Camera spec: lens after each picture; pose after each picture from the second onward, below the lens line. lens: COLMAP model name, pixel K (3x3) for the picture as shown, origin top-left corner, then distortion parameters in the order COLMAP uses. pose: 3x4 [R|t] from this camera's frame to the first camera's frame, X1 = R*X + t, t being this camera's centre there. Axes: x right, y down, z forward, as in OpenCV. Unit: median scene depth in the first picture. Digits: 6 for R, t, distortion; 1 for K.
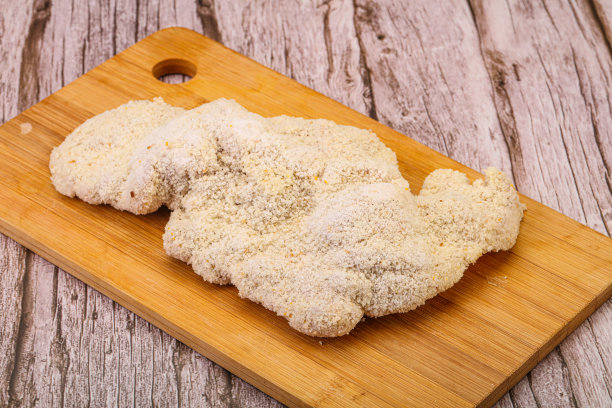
lens RADIAL K [[1865.0, 0, 283.5], [0, 1865.0, 203.8], [0, 0, 1]] dist [0.612660, -0.270205]
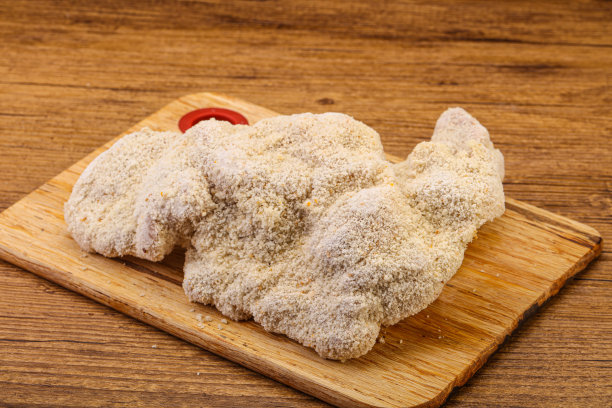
lens RADIAL K [[1865.0, 0, 283.5], [0, 1865.0, 203.8], [0, 0, 1]] dist [0.612660, -0.270205]
pose [[0.959833, -0.256375, -0.113986, 0.124600], [0.277219, 0.929194, 0.244435, -0.271721], [0.043248, -0.266216, 0.962943, -0.009502]]
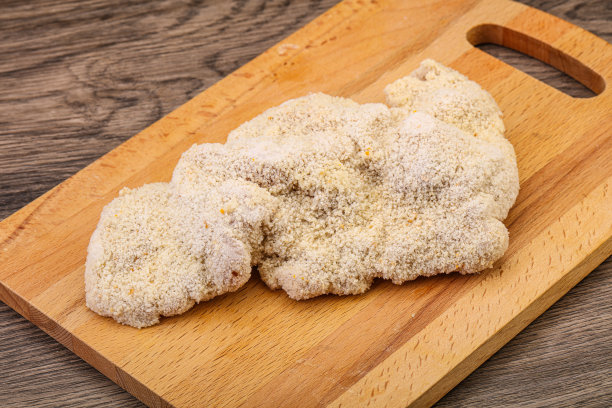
lens RADIAL K [[1852.6, 0, 315.8], [0, 1852.6, 254.3], [0, 0, 1]] dist [0.605834, -0.048443]
pose [[0.617838, -0.576626, 0.534583, -0.567288], [0.510228, 0.811299, 0.285415, -0.267568], [-0.598284, 0.096419, 0.795462, 0.224984]]
